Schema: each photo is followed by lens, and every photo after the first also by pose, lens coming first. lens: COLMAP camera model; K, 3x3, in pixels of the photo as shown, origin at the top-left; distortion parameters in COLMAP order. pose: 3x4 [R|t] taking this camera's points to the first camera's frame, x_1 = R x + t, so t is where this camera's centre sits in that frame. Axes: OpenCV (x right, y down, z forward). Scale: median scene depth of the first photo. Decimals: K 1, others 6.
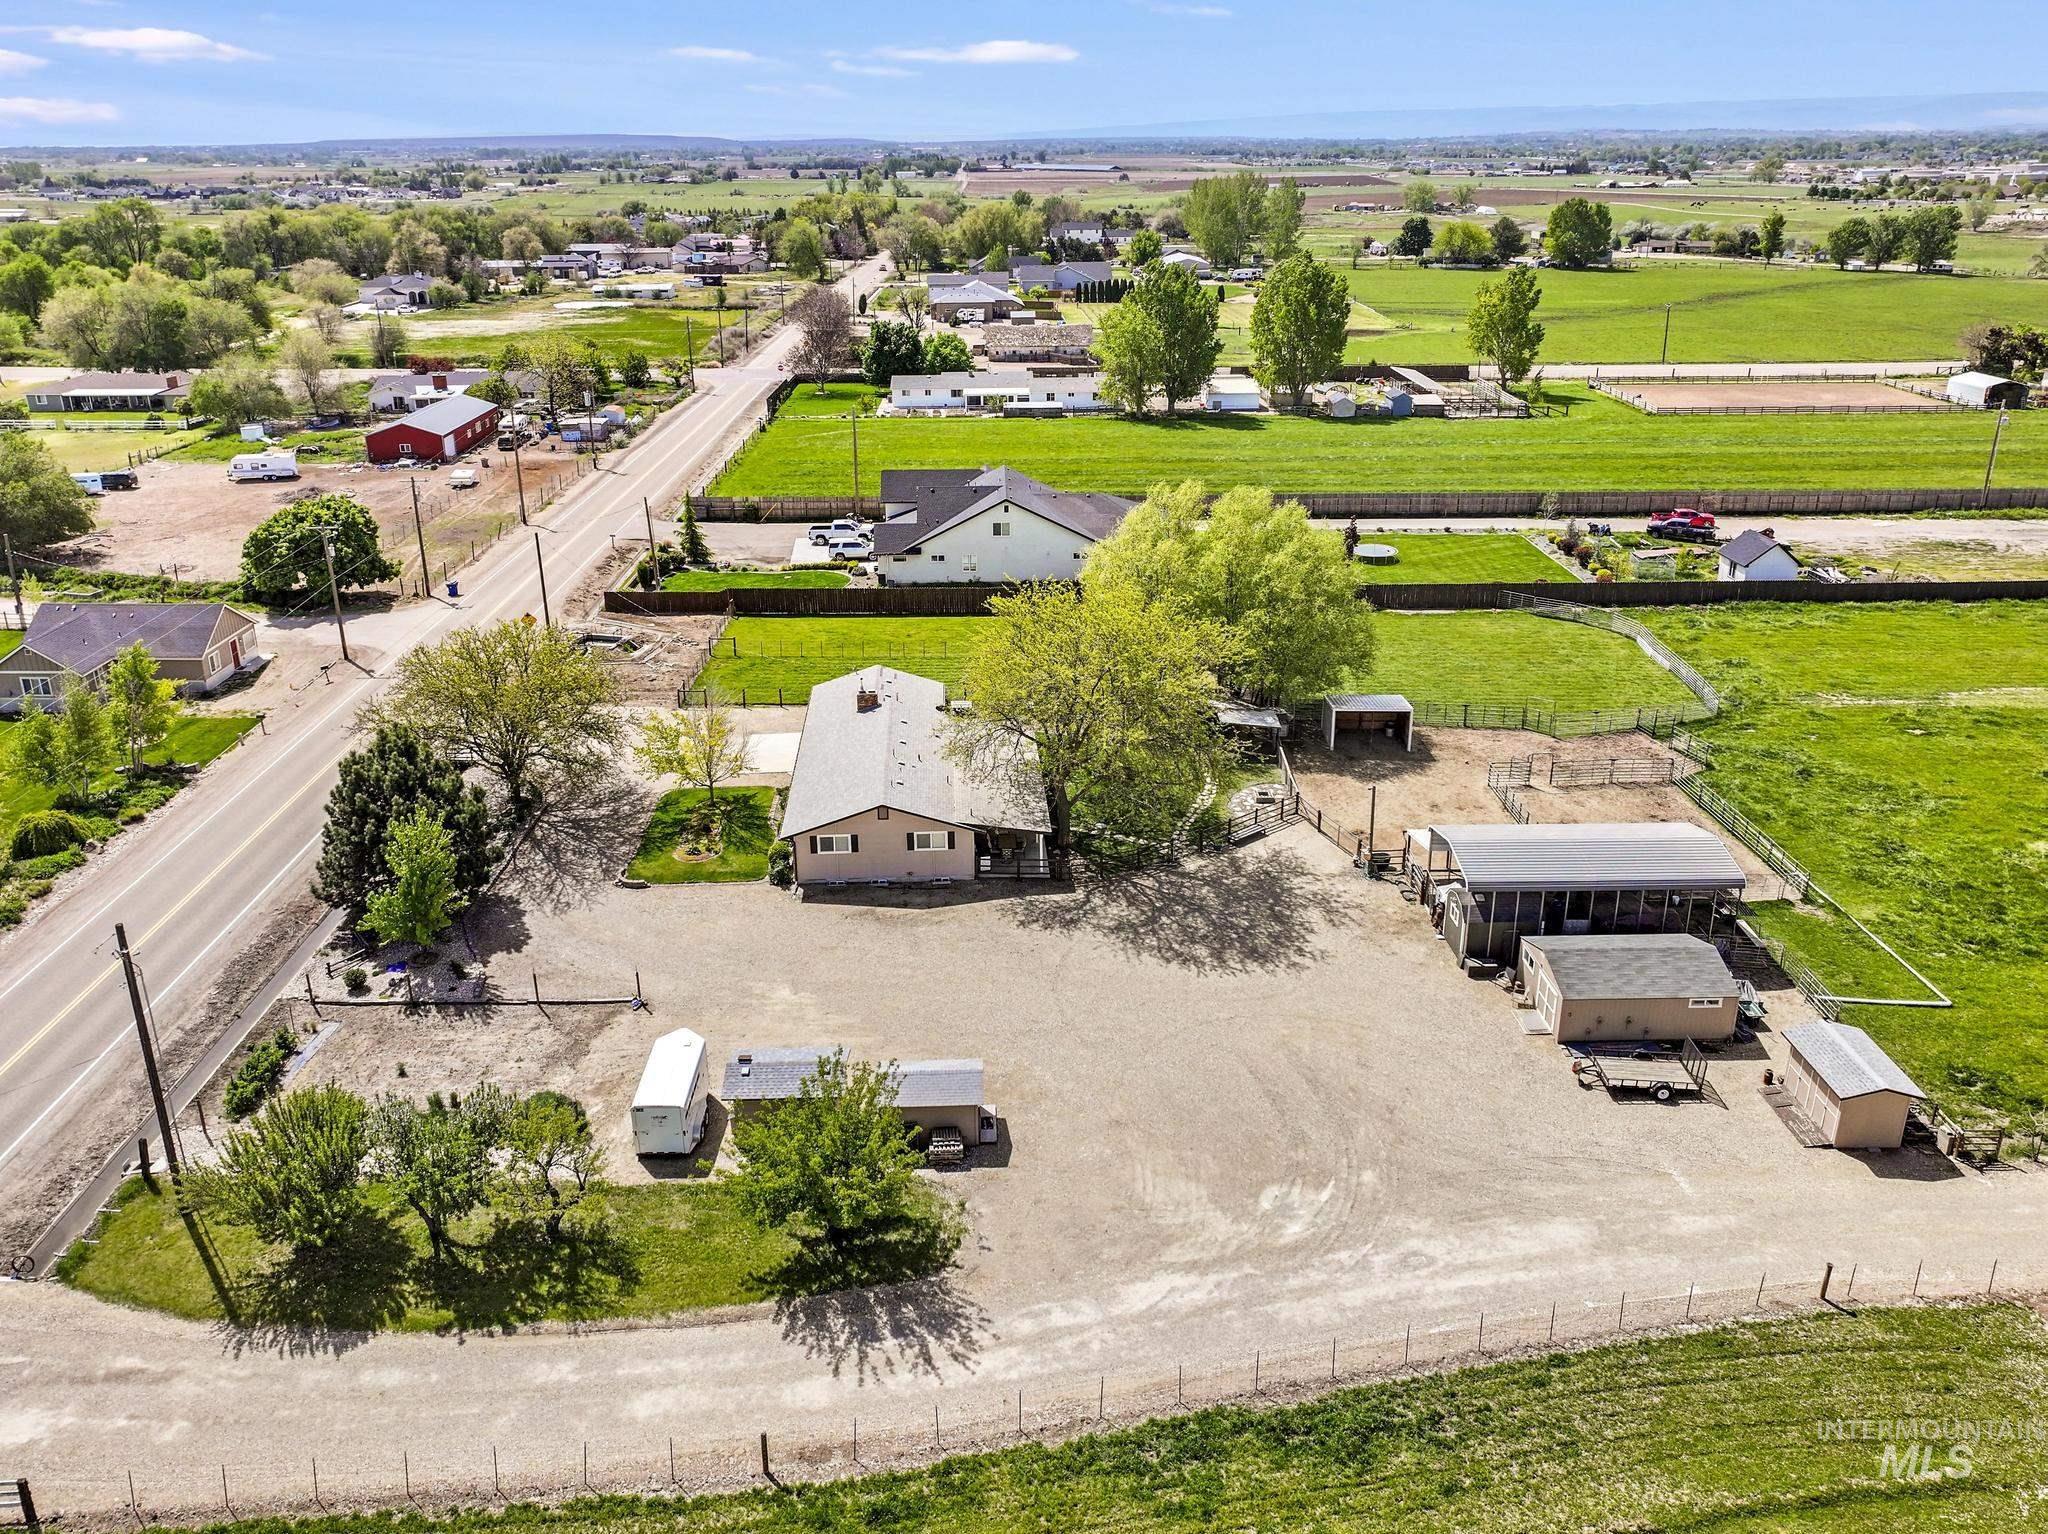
lens RADIAL K [[1464.7, 0, 1001.4], [0, 1464.7, 656.6], [0, 0, 1]] dist [0.000101, 0.013737]
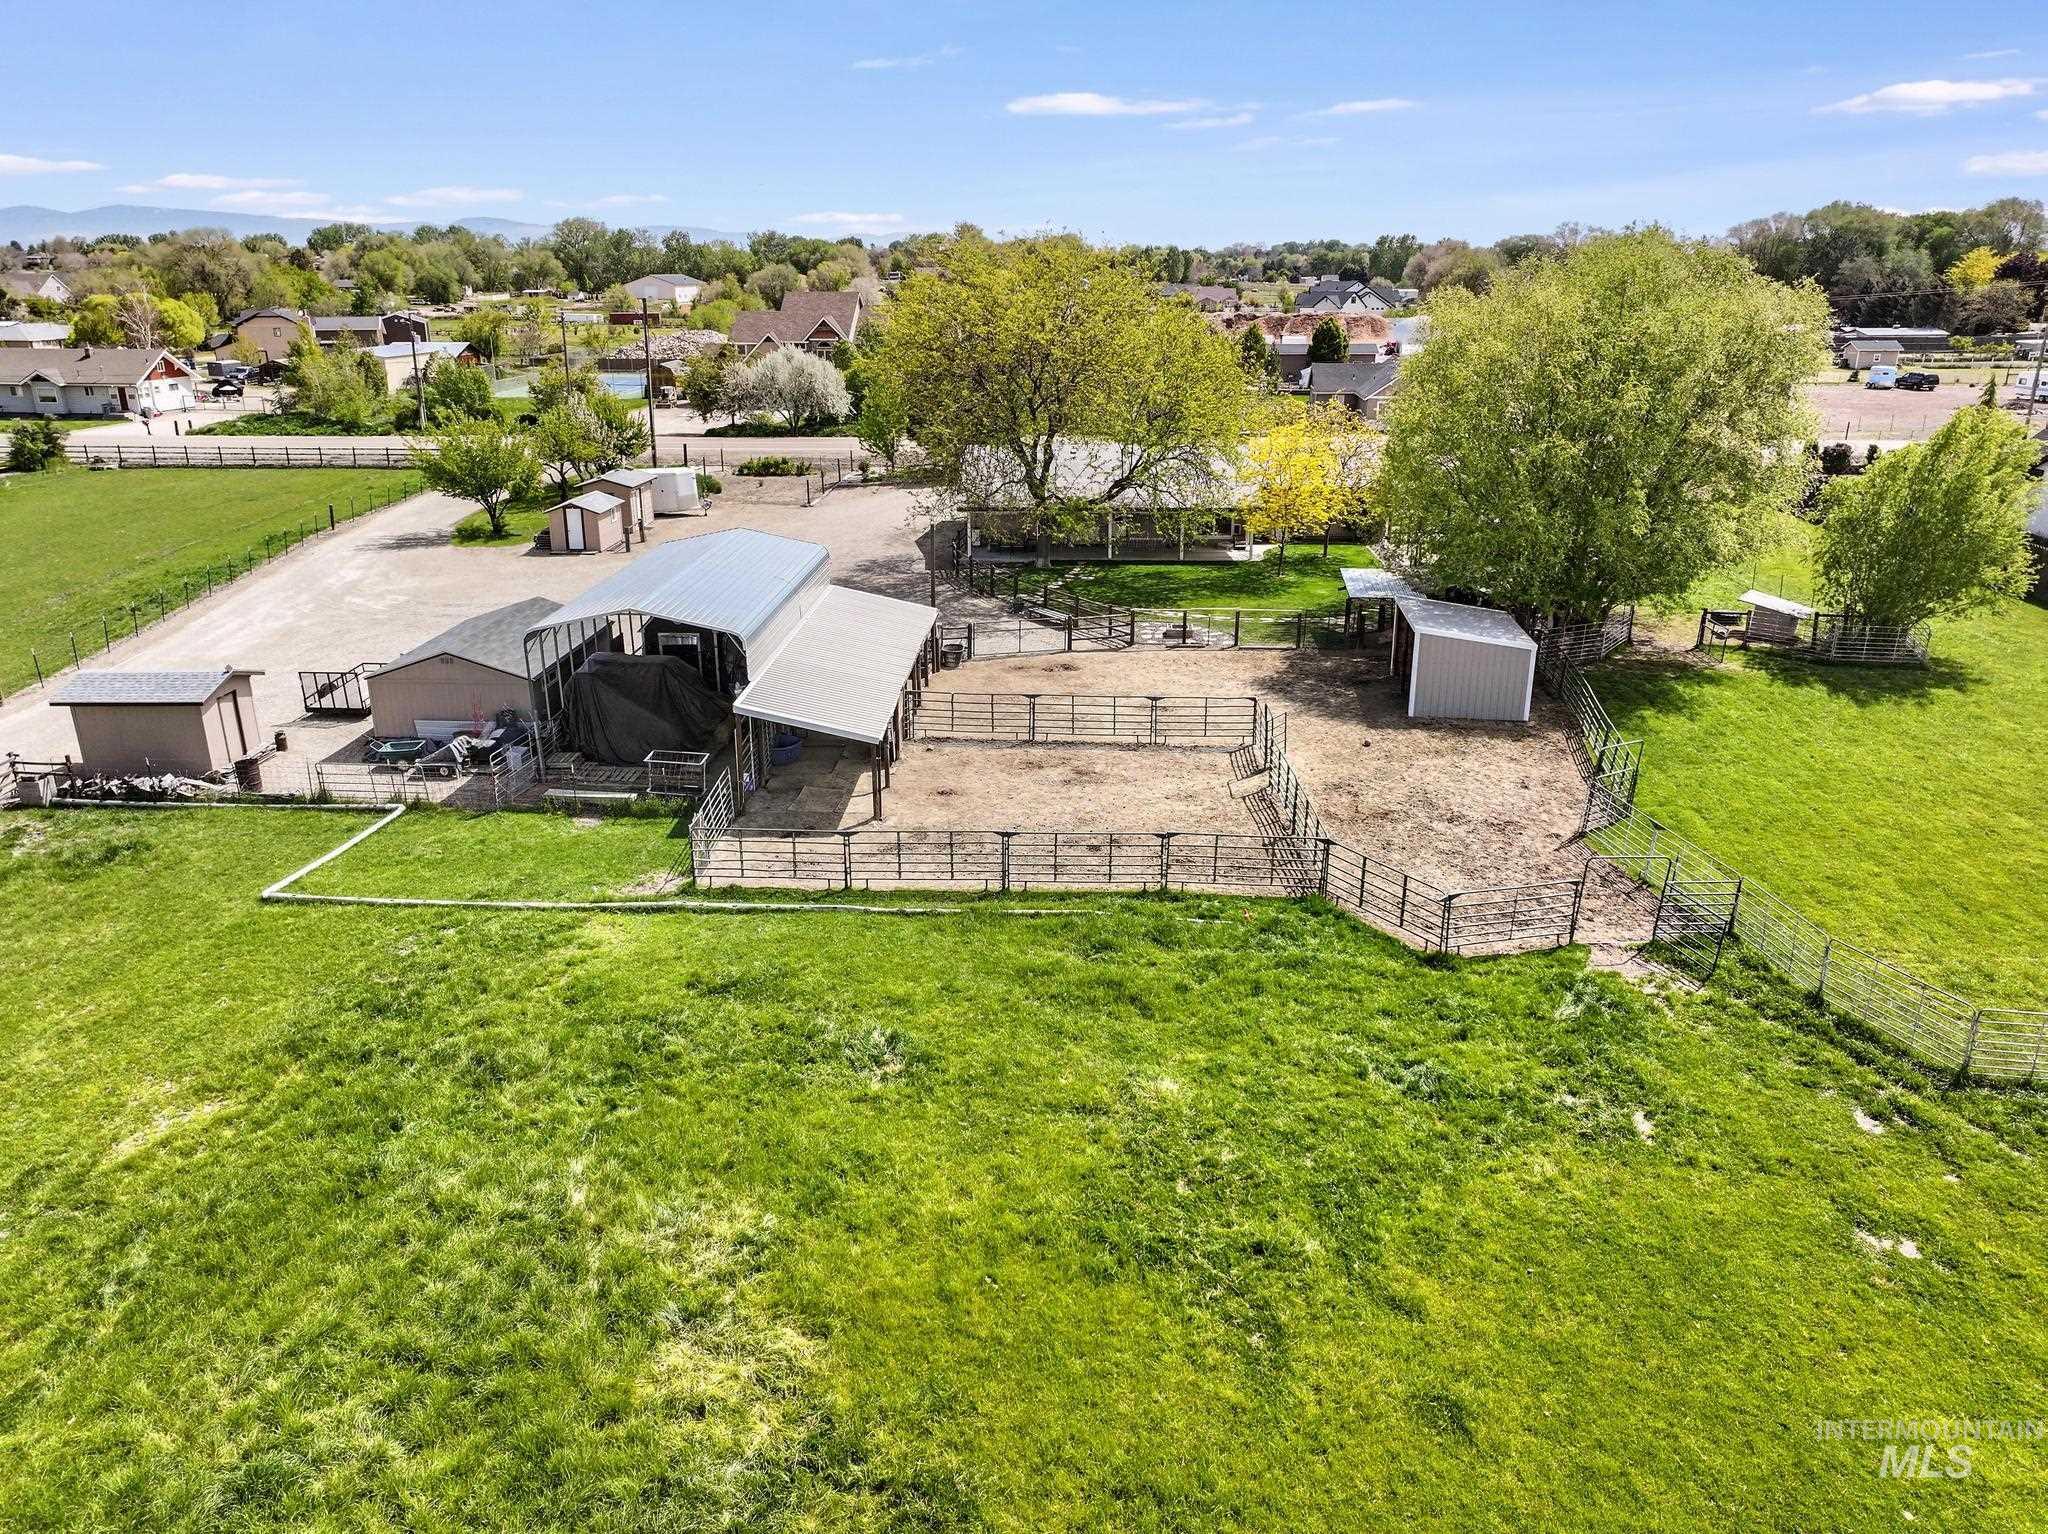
lens RADIAL K [[1464.7, 0, 1037.4], [0, 1464.7, 772.4], [0, 0, 1]] dist [0.000101, 0.013737]
pose [[-0.055887, 0.336382, -0.940066, 0.848837], [-0.322081, 0.885129, 0.335872, -0.052924], [0.945061, 0.321548, 0.058875, 0.930561]]
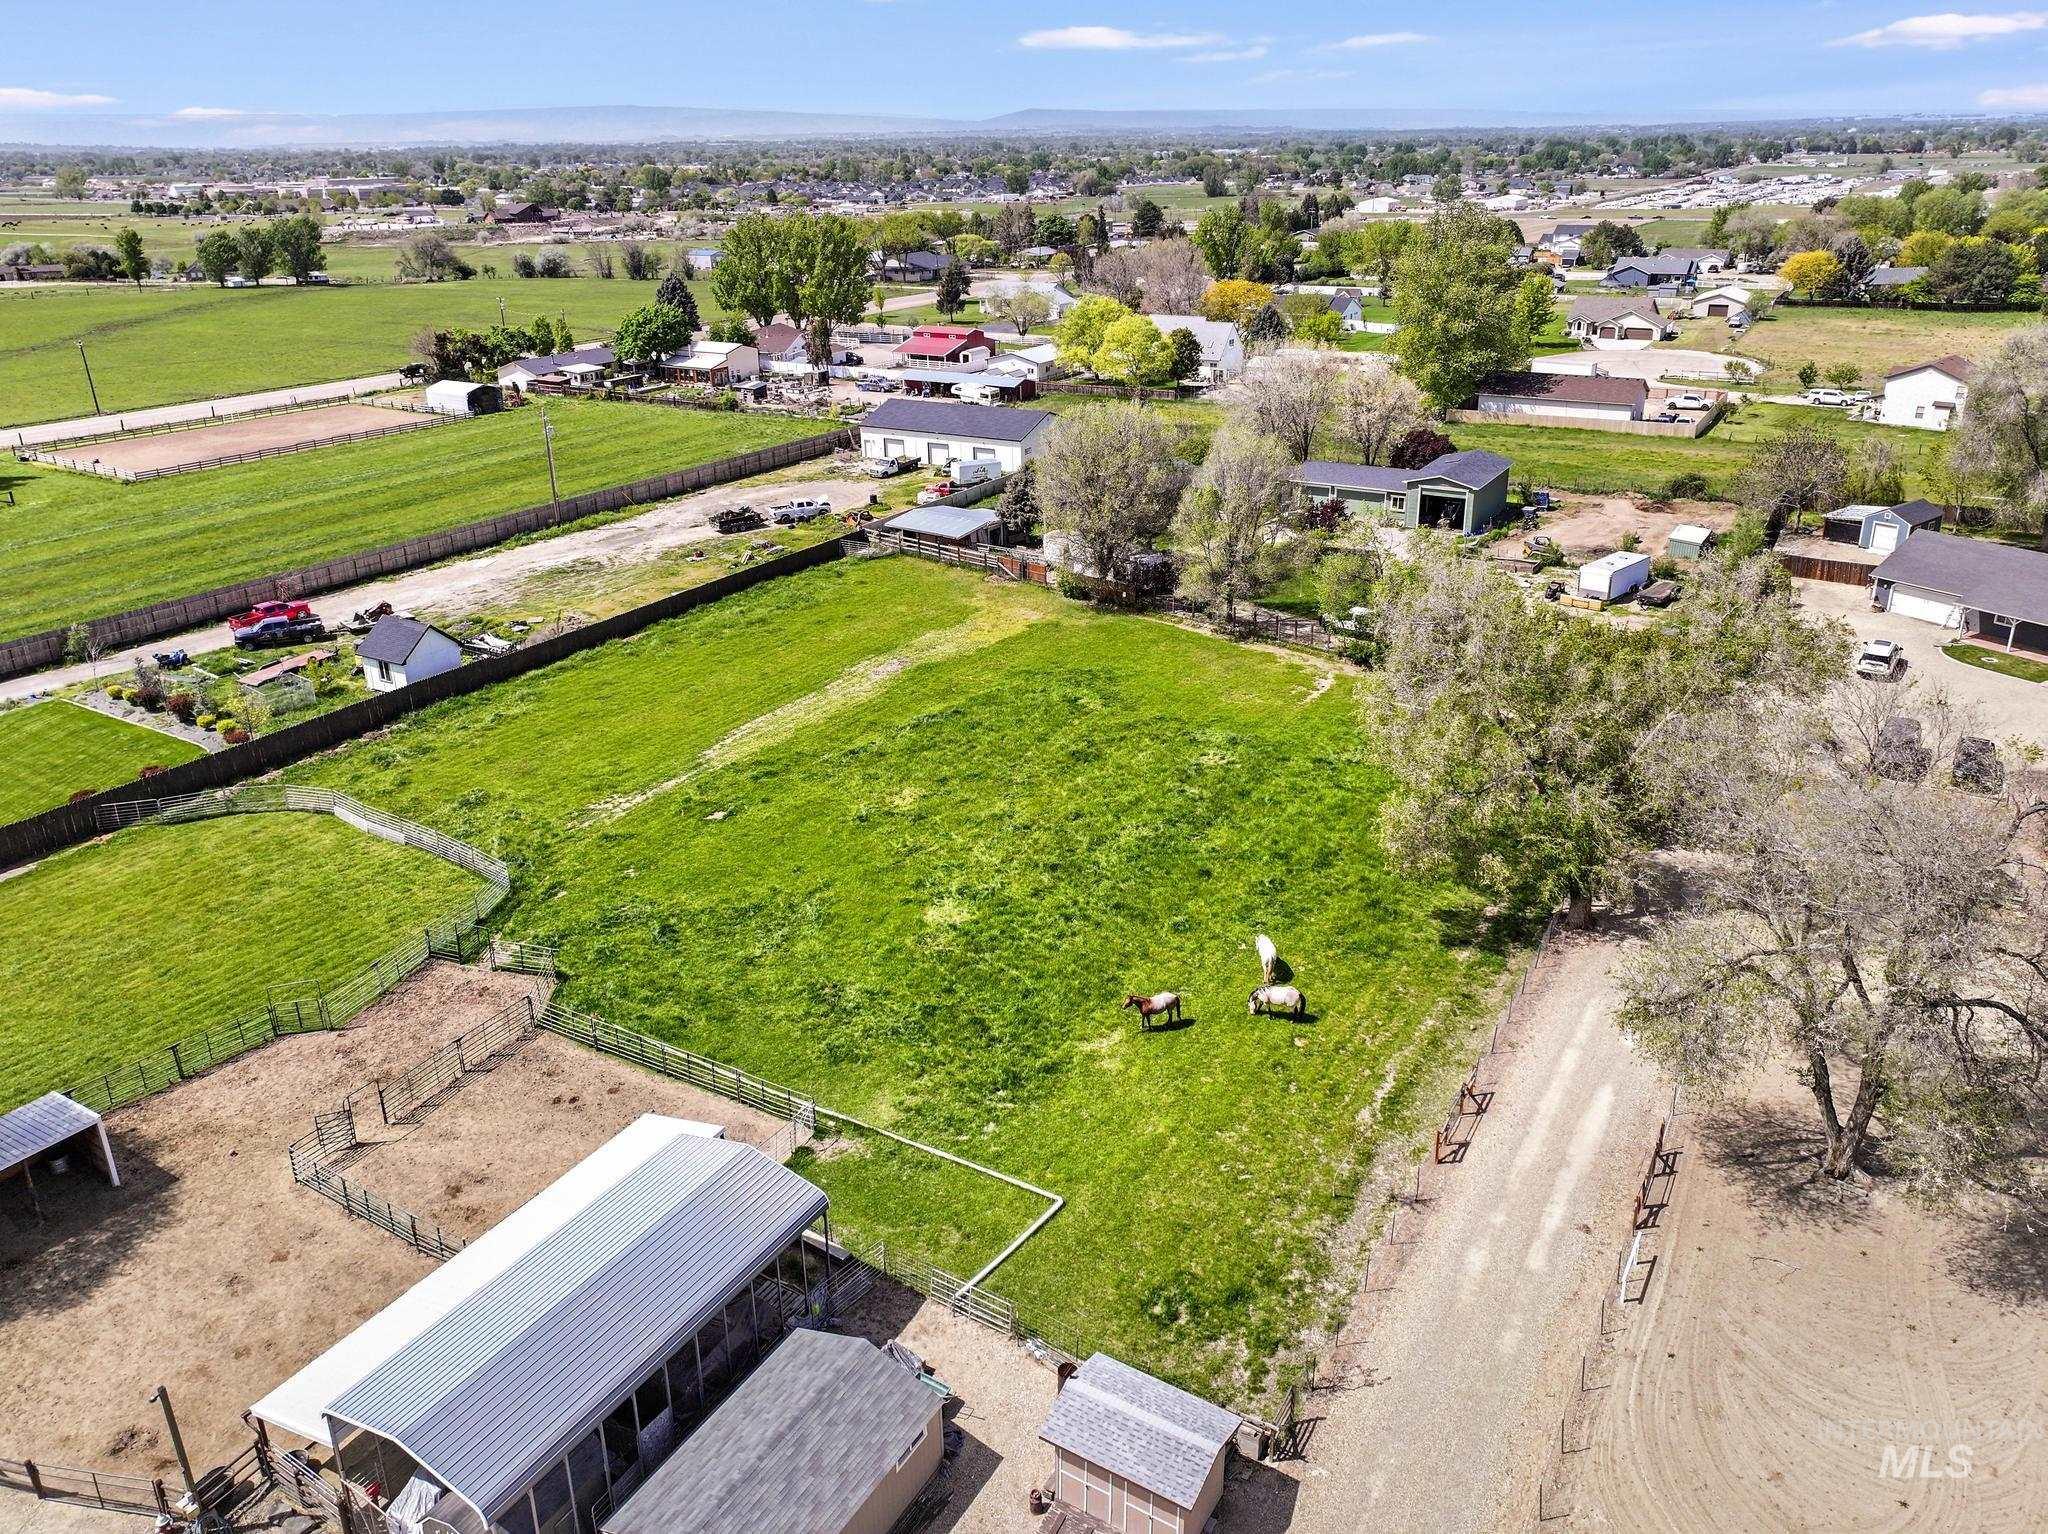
lens RADIAL K [[1464.7, 0, 1032.6], [0, 1464.7, 703.8], [0, 0, 1]] dist [0.000101, 0.013737]
pose [[0.525044, -0.303733, 0.795032, 0.077983], [0.289362, 0.942207, 0.168863, -0.111849], [-0.800374, 0.141391, 0.582589, 0.401097]]
